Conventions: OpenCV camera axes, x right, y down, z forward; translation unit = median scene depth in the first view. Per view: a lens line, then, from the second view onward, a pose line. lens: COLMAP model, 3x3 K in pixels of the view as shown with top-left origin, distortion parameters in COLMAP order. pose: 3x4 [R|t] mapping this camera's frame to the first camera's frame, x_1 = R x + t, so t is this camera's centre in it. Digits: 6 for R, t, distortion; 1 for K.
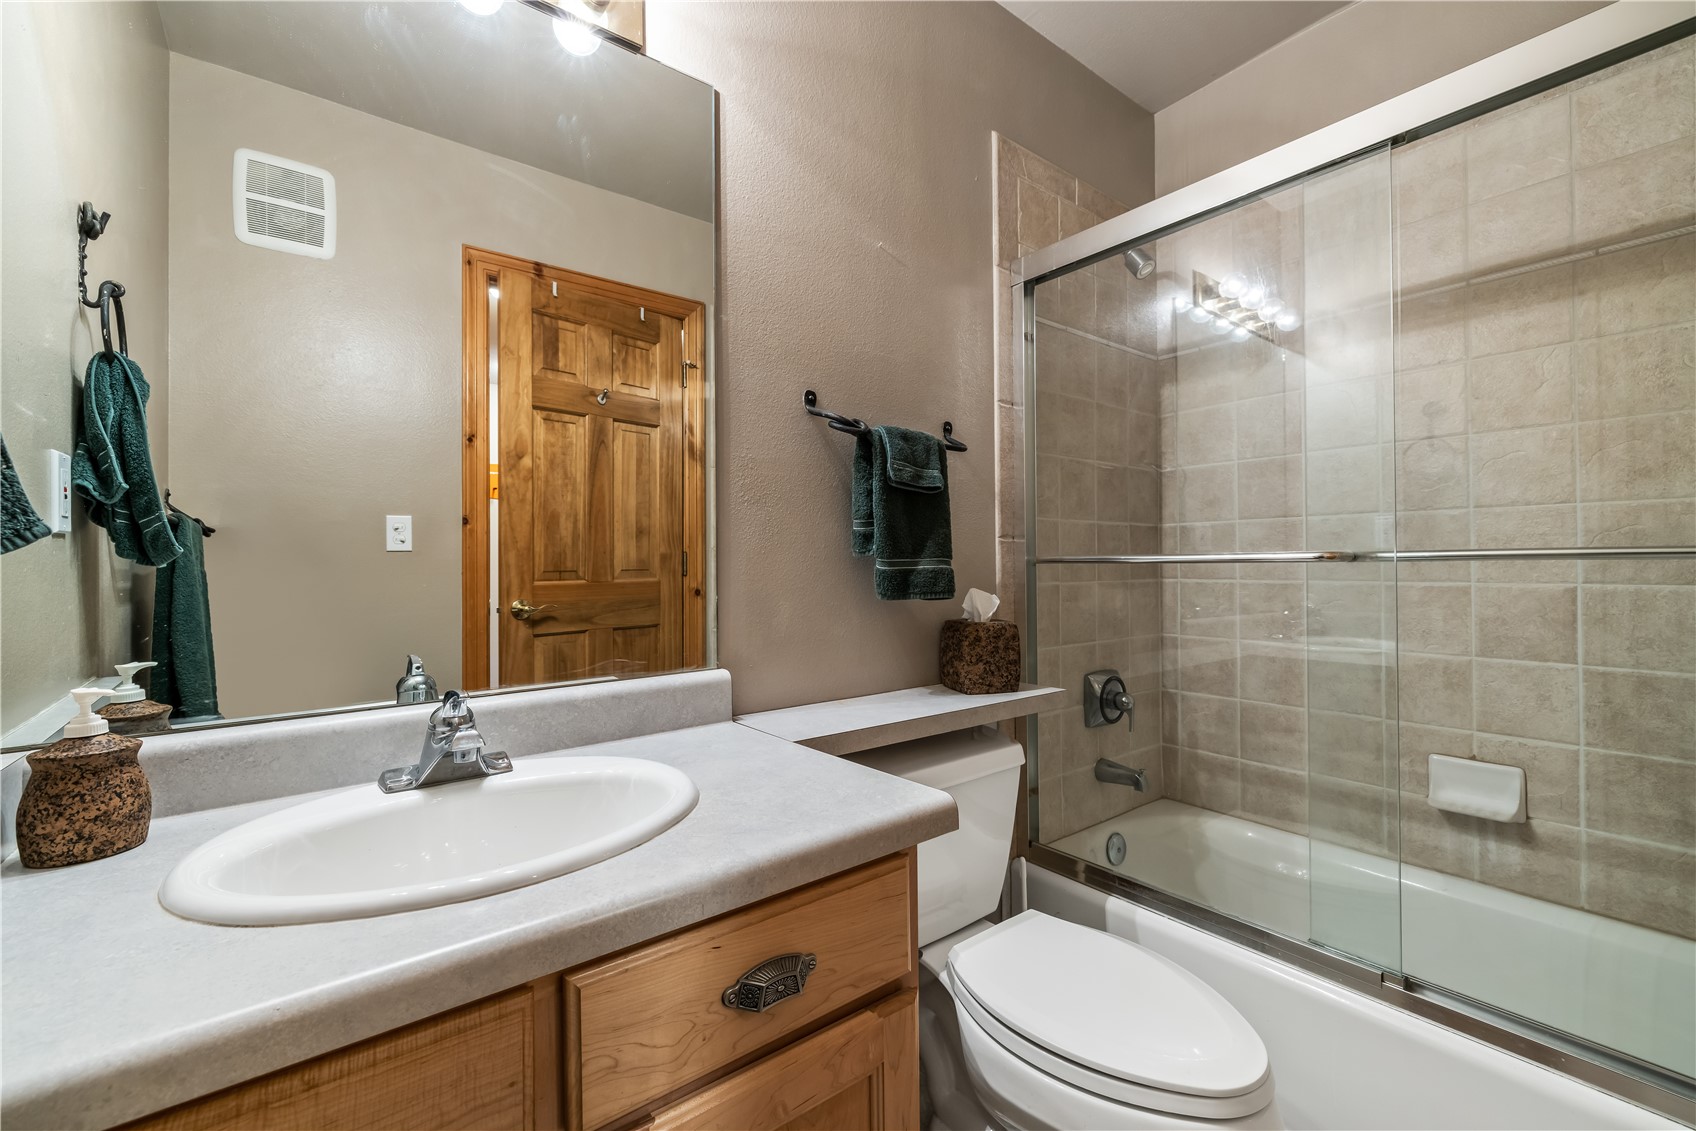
lens RADIAL K [[703.3, 0, 840.6], [0, 703.3, 560.6], [0, 0, 1]] dist [0.001343, 0.000060]
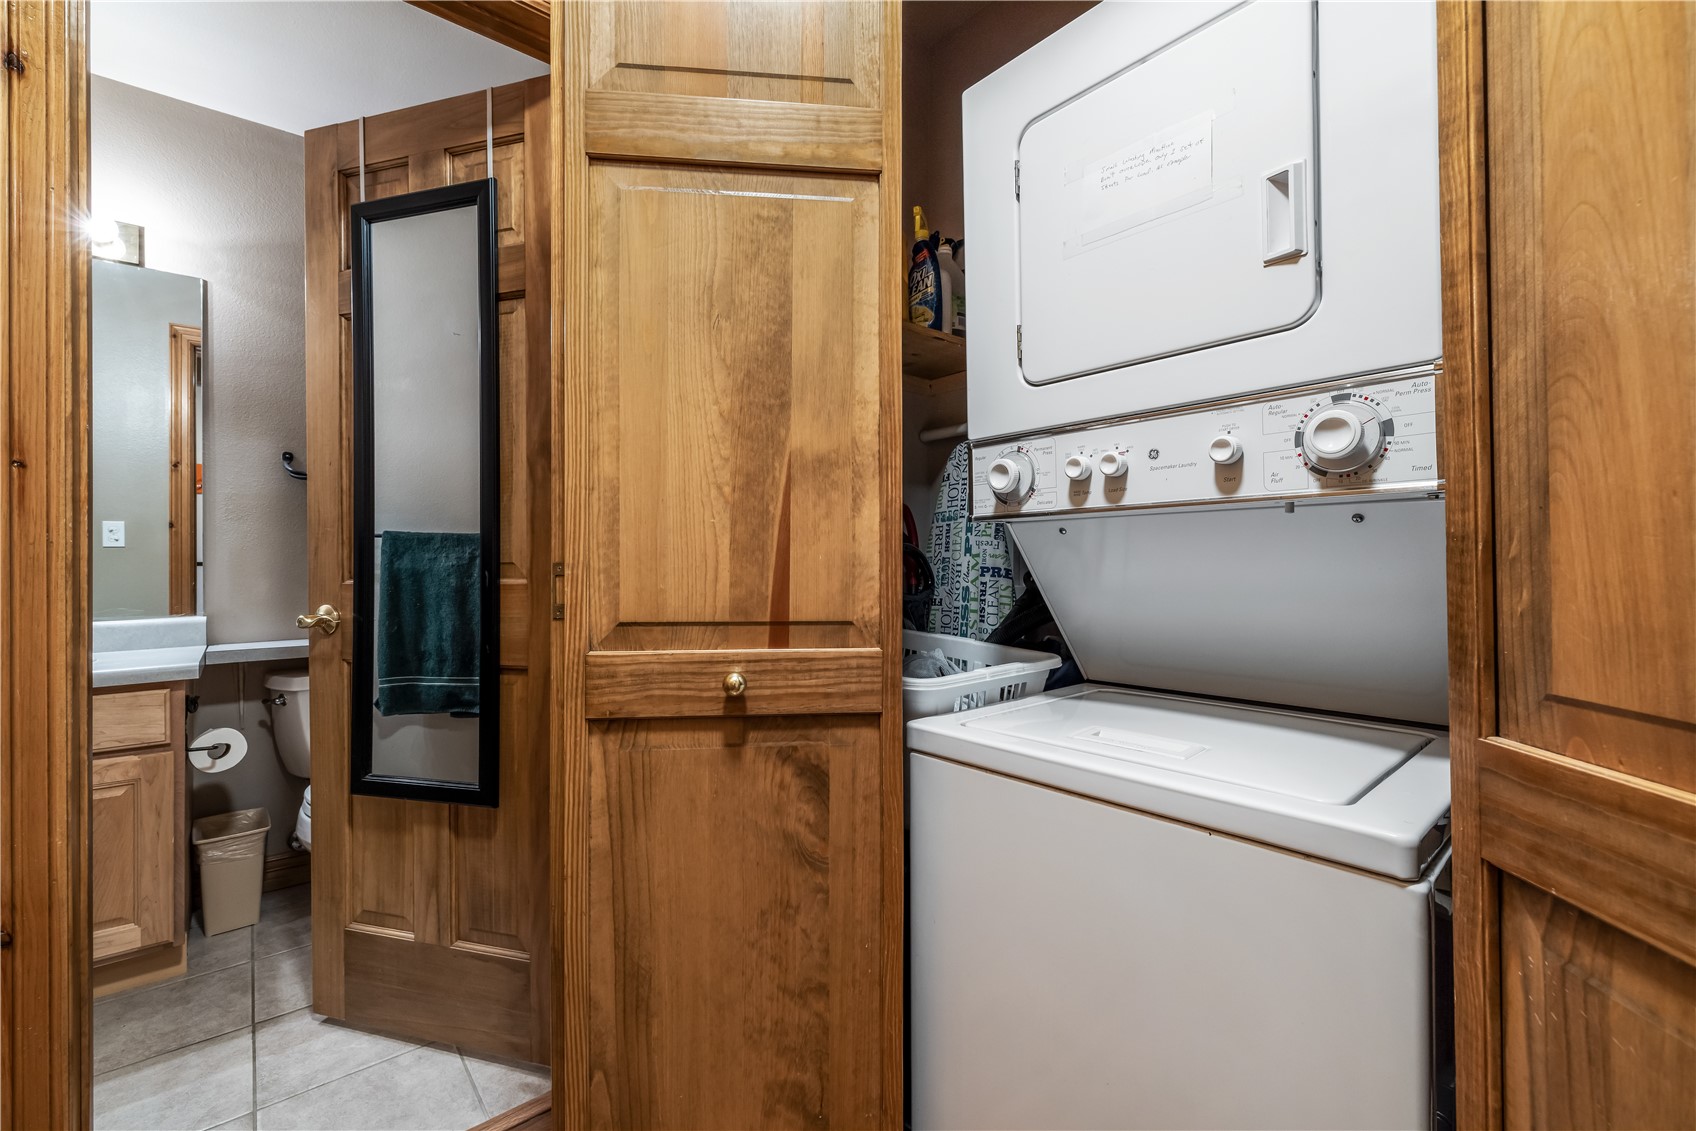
lens RADIAL K [[703.3, 0, 840.6], [0, 703.3, 560.6], [0, 0, 1]] dist [0.001343, 0.000060]
pose [[0.998710, 0.001014, 0.050764, 0.725826], [-0.001116, 0.999997, 0.001980, 0.008597], [-0.050762, -0.002034, 0.998709, -0.452830]]
